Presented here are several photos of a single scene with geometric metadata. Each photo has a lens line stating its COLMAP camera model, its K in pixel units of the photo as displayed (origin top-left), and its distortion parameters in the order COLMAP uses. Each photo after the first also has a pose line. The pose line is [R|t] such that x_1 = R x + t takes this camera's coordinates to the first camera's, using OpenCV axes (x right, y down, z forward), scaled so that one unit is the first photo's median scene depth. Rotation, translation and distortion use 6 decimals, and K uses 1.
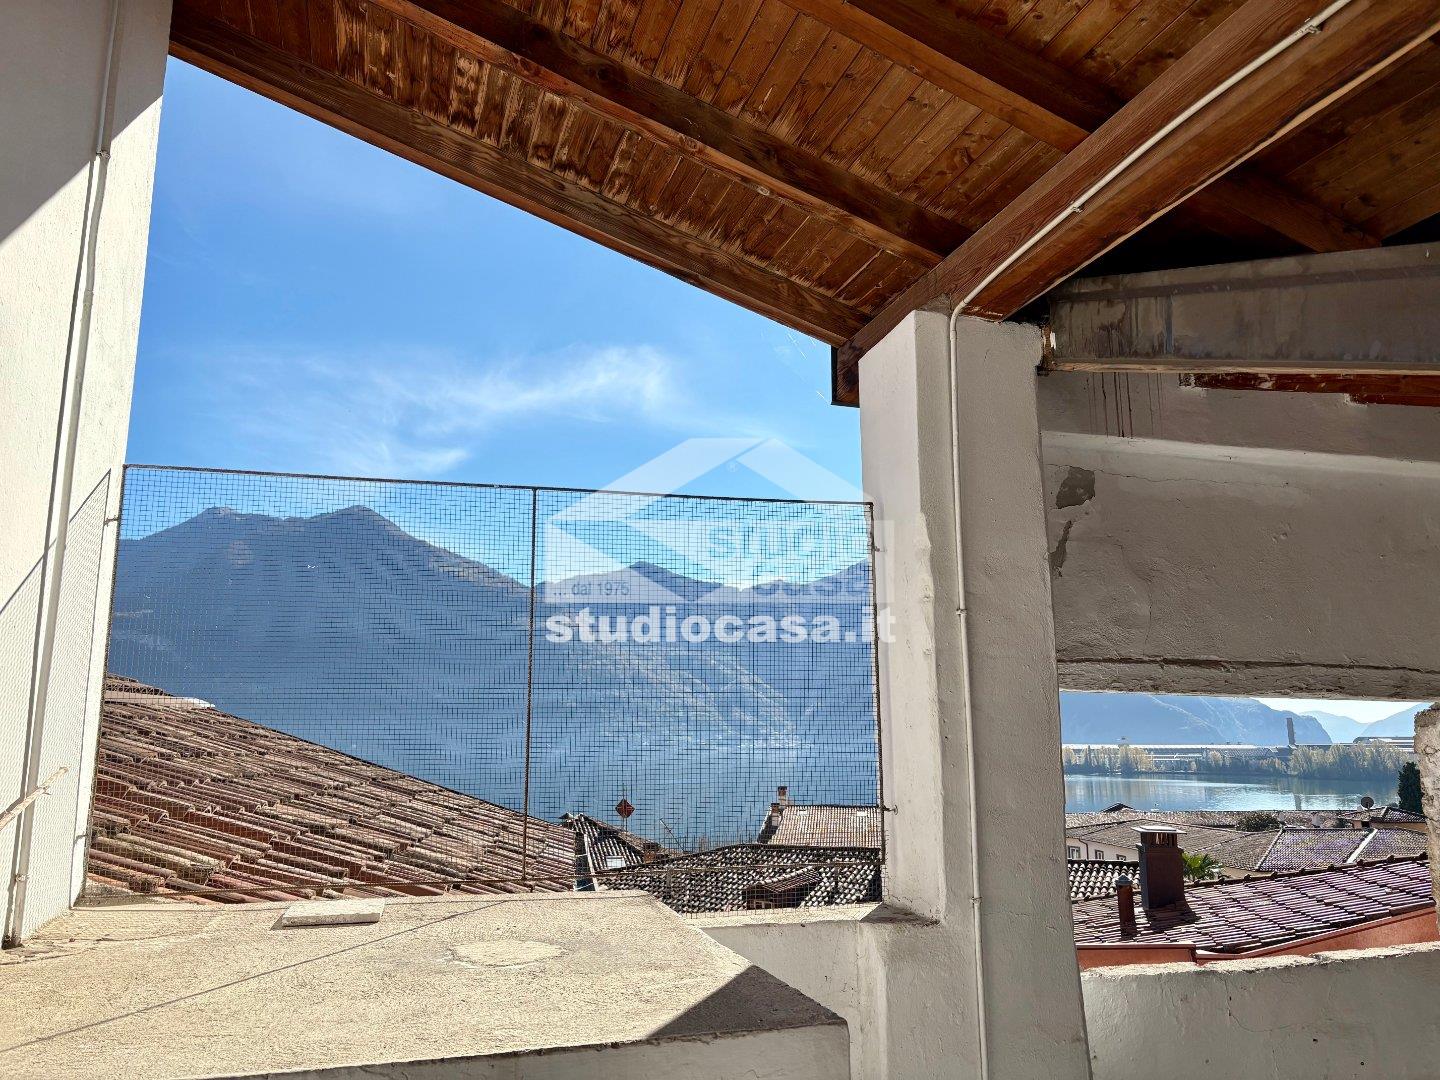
lens RADIAL K [[1084.8, 0, 720.8], [0, 1084.8, 540.6], [0, 0, 1]] dist [0.008394, 0.017692]
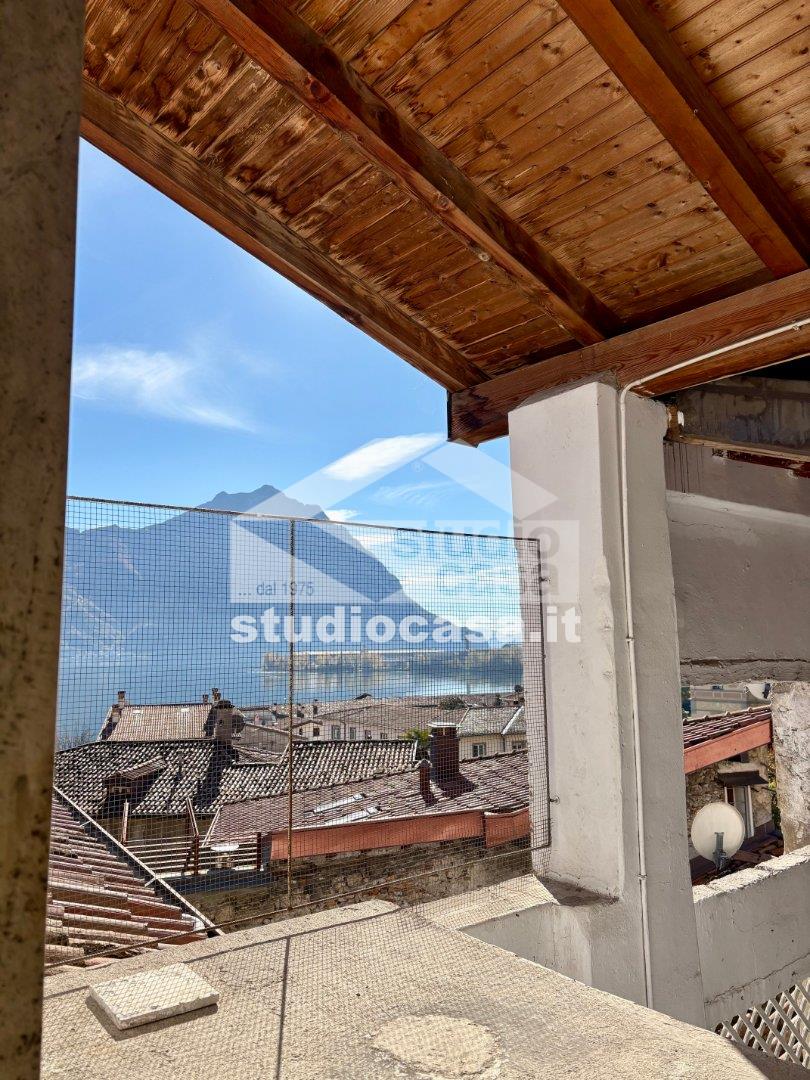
lens RADIAL K [[813.6, 0, 403.7], [0, 813.6, 545.0], [0, 0, 1]] dist [0.008394, 0.017692]
pose [[0.923458, 0.041142, 0.381488, -0.353475], [-0.061247, 0.997292, 0.040706, -0.059723], [-0.378780, -0.060955, 0.923477, 0.253838]]
